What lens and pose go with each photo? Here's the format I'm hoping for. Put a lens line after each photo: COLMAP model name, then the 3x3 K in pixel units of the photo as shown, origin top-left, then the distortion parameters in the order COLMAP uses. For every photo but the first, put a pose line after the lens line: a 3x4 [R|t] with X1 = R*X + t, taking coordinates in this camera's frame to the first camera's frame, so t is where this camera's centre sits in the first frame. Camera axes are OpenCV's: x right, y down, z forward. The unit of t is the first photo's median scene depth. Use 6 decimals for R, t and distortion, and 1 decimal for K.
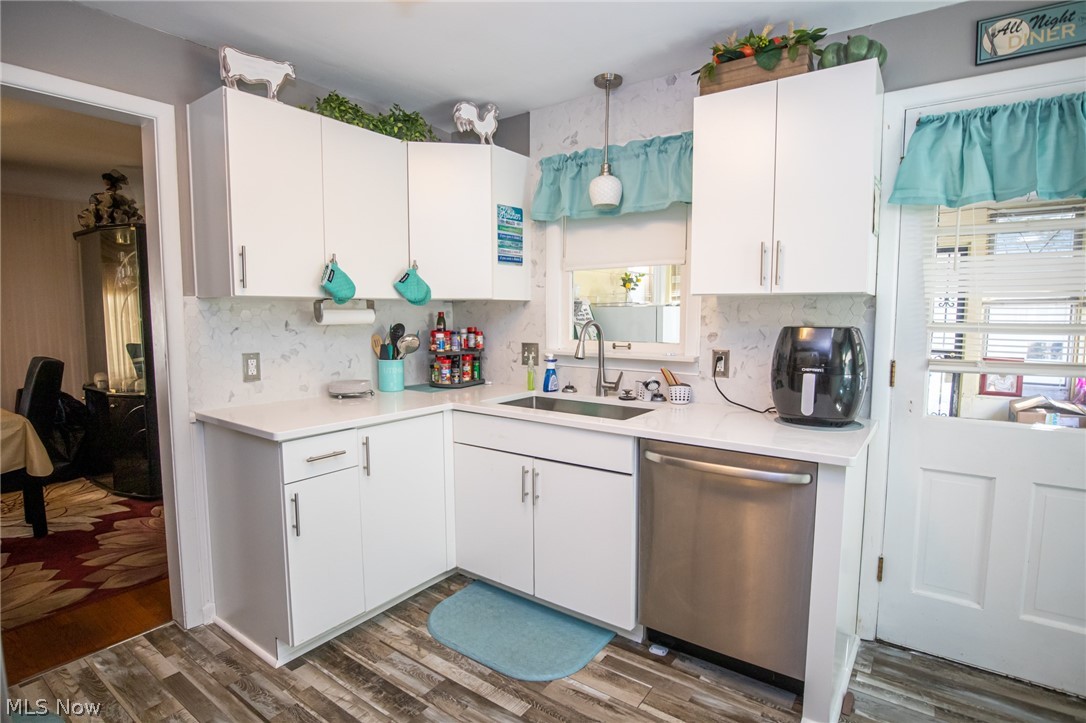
lens RADIAL K [[570.7, 0, 541.9], [0, 570.7, 360.5], [0, 0, 1]] dist [-0.004629, -0.001429]
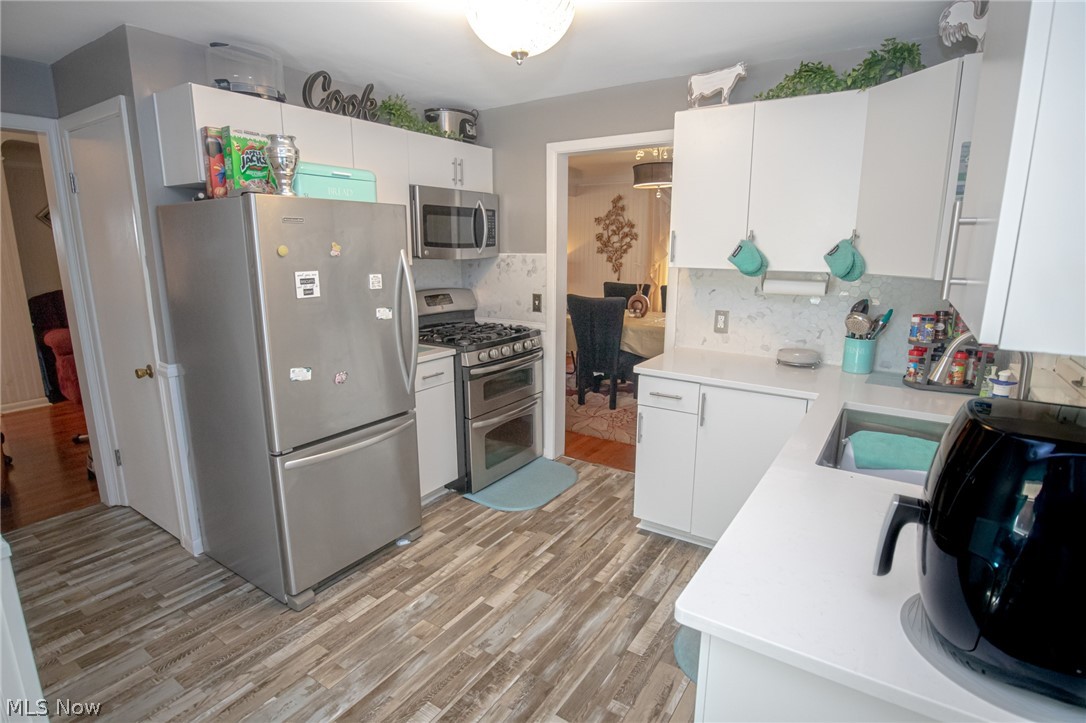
lens RADIAL K [[570.7, 0, 540.4], [0, 570.7, 359.8], [0, 0, 1]] dist [-0.004629, -0.001429]
pose [[0.034577, 0.202740, -0.978622, 0.806741], [-0.092858, 0.975623, 0.198838, -0.132962], [0.995079, 0.083998, 0.052560, 0.601013]]
